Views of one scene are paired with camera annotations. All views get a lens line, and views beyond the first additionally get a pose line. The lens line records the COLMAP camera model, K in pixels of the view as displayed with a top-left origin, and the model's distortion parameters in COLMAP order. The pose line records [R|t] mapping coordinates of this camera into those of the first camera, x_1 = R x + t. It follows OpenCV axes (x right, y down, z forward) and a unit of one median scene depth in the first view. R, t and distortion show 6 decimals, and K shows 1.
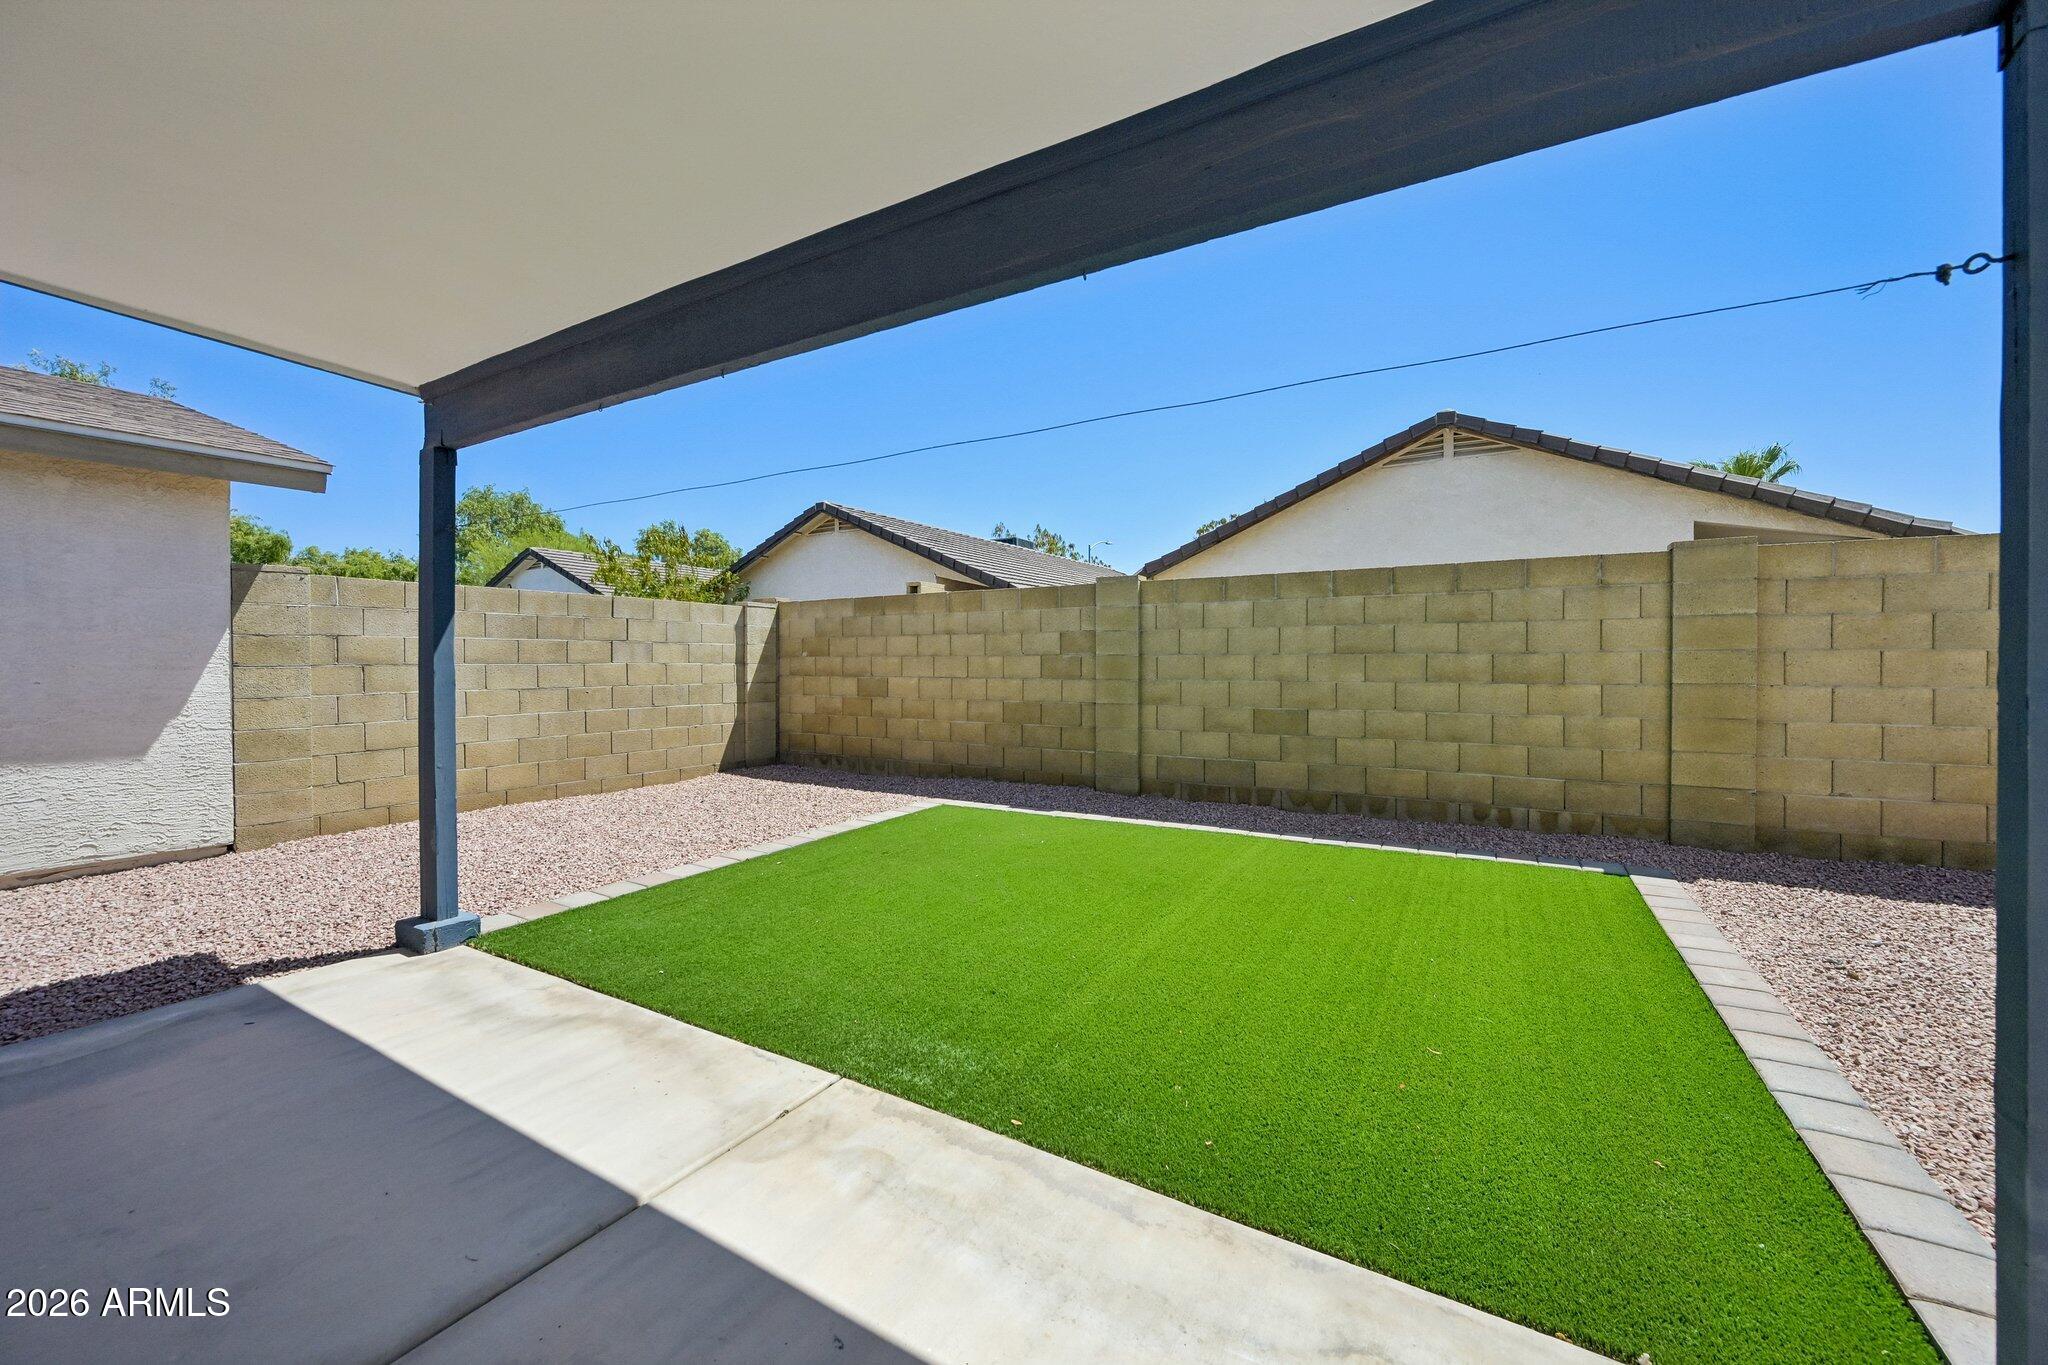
lens RADIAL K [[819.0, 0, 1024.0], [0, 819.0, 682.5], [0, 0, 1]] dist [-0.001619, -0.000529]
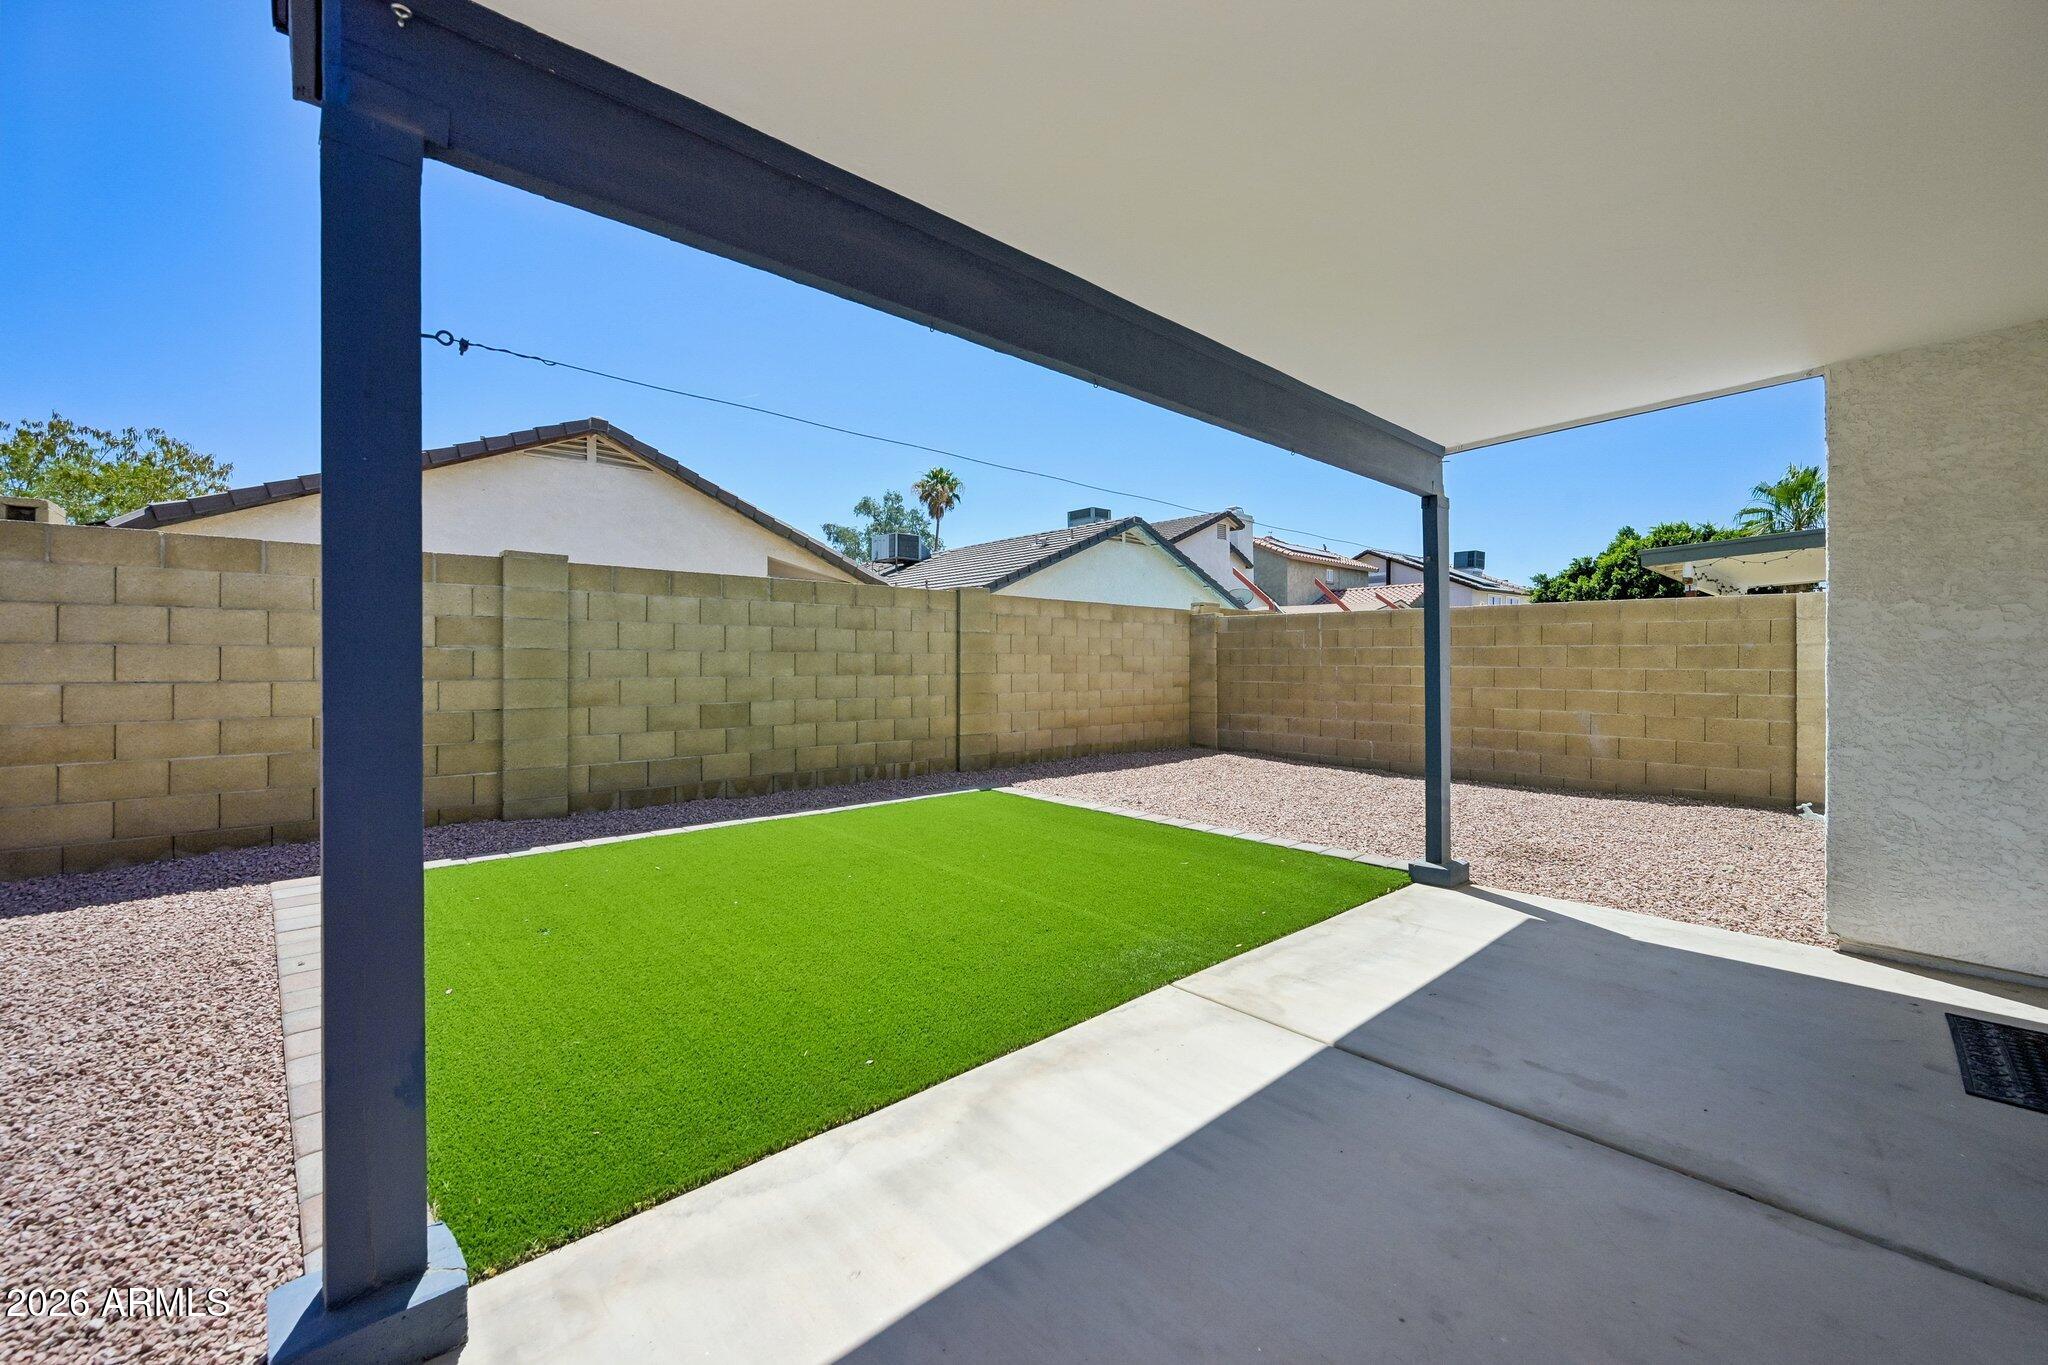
lens RADIAL K [[833.6, 0, 1018.8], [0, 833.6, 659.9], [0, 0, 1]] dist [0.000645, -0.000083]
pose [[0.275740, 0.003307, 0.961226, -0.665919], [0.020040, 0.999757, -0.009188, -0.006408], [-0.961023, 0.021796, 0.275607, 0.371964]]
